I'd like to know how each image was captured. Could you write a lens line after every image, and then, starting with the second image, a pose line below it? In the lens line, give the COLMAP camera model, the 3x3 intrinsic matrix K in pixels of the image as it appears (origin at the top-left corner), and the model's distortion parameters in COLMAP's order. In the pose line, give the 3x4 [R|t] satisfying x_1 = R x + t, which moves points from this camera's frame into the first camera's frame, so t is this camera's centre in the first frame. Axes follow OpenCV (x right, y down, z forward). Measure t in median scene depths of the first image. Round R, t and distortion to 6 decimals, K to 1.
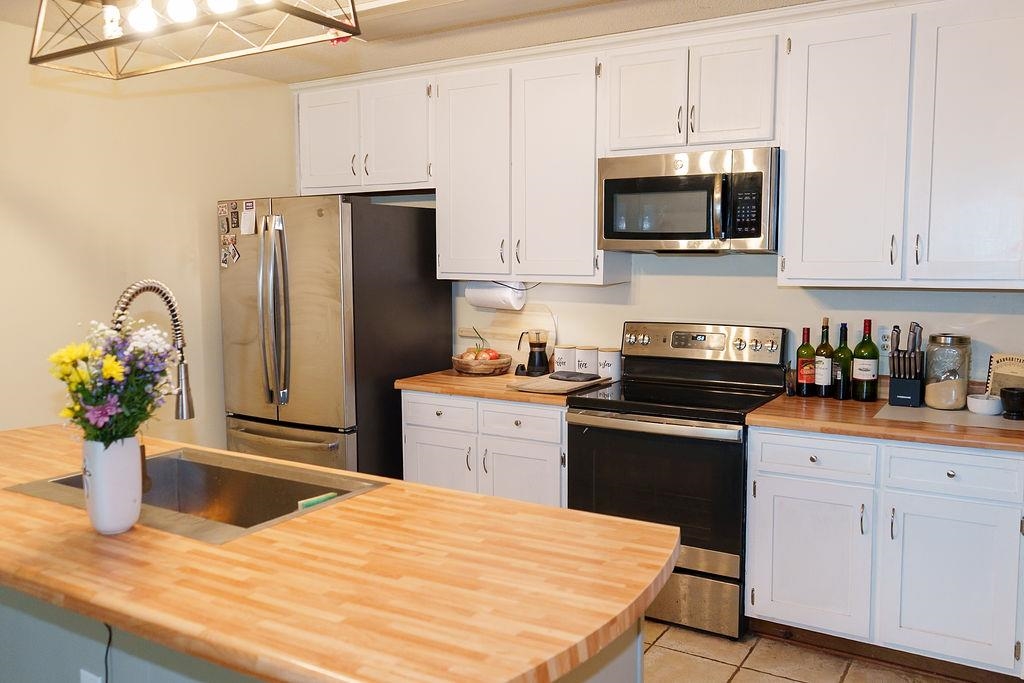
lens RADIAL K [[847.9, 0, 512.0], [0, 847.9, 341.5], [0, 0, 1]] dist [-0.003021, 0.001014]
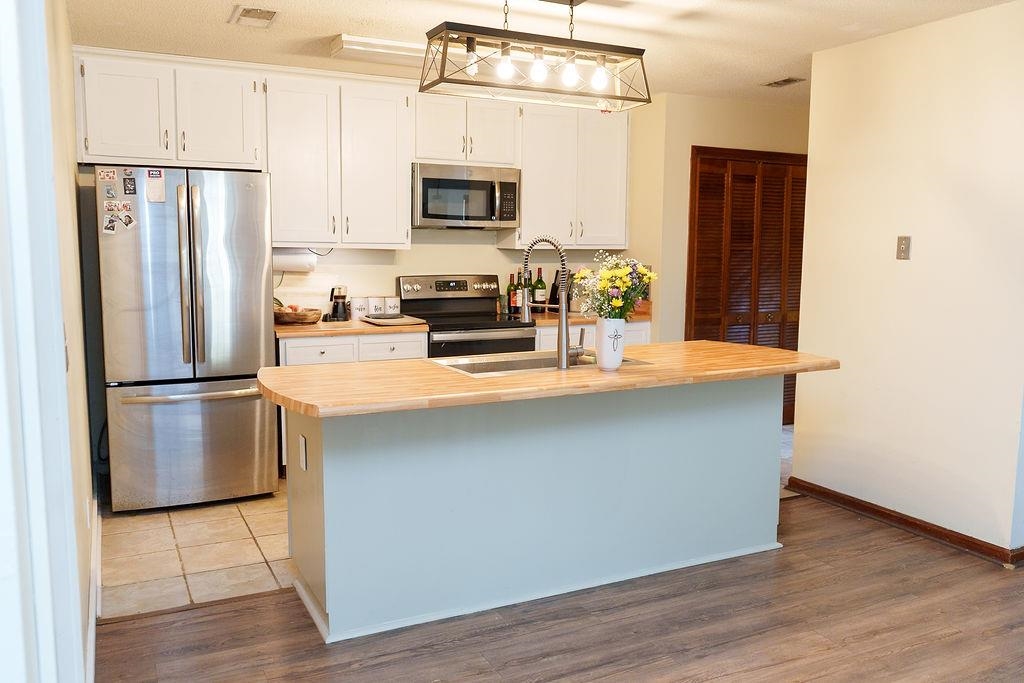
lens RADIAL K [[829.7, 0, 512.0], [0, 829.7, 341.5], [0, 0, 1]] dist [-0.007325, -0.004752]
pose [[0.515396, -0.092980, 0.851893, -1.103002], [0.079707, 0.994988, 0.060375, 0.018945], [-0.853237, 0.036785, 0.520224, 0.127517]]
